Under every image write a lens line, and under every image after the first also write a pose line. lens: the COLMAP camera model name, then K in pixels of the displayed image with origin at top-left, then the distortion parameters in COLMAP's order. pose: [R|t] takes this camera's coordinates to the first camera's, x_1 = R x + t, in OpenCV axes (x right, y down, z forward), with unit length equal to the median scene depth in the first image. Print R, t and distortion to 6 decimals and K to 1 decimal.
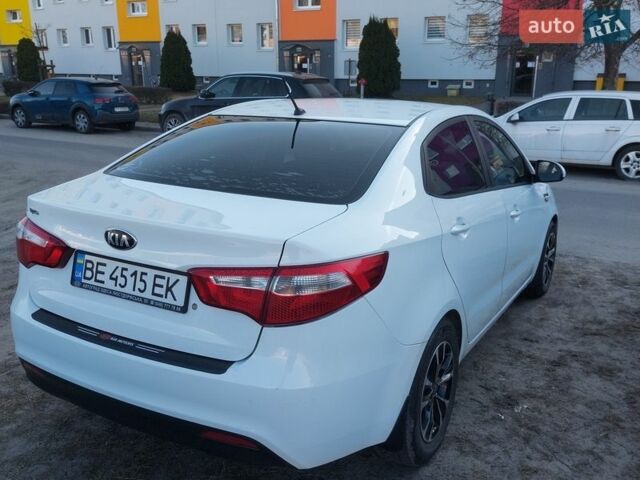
lens RADIAL K [[613.2, 0, 318.8], [0, 613.2, 240.4], [0, 0, 1]] dist [0.049353, -0.034175]
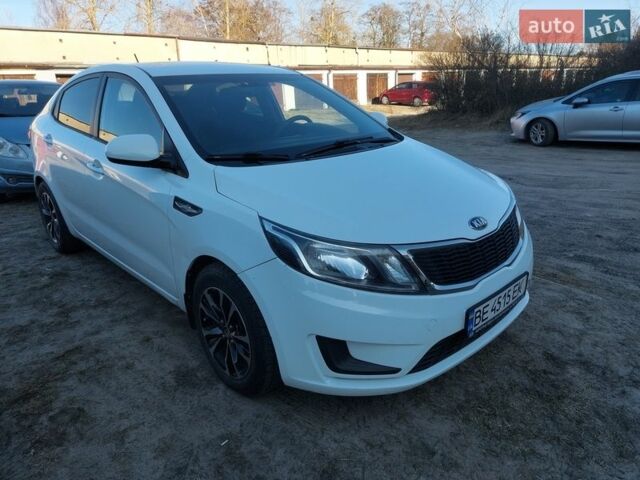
lens RADIAL K [[458.4, 0, 328.5], [0, 458.4, 238.9], [0, 0, 1]] dist [0.035721, -0.026450]
pose [[-0.277518, 0.291592, -0.915400, 0.701620], [-0.208981, 0.911689, 0.353765, -0.214184], [0.937716, 0.289477, -0.192073, 1.139058]]
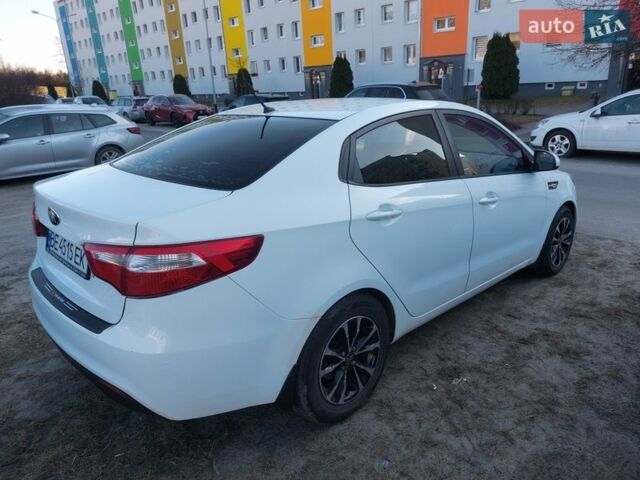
lens RADIAL K [[458.4, 0, 328.5], [0, 458.4, 238.9], [0, 0, 1]] dist [0.035721, -0.026450]
pose [[0.962599, 0.043397, -0.267433, 0.195037], [-0.028523, 0.997835, 0.059258, -0.011622], [0.269425, -0.049413, 0.961753, 0.107972]]
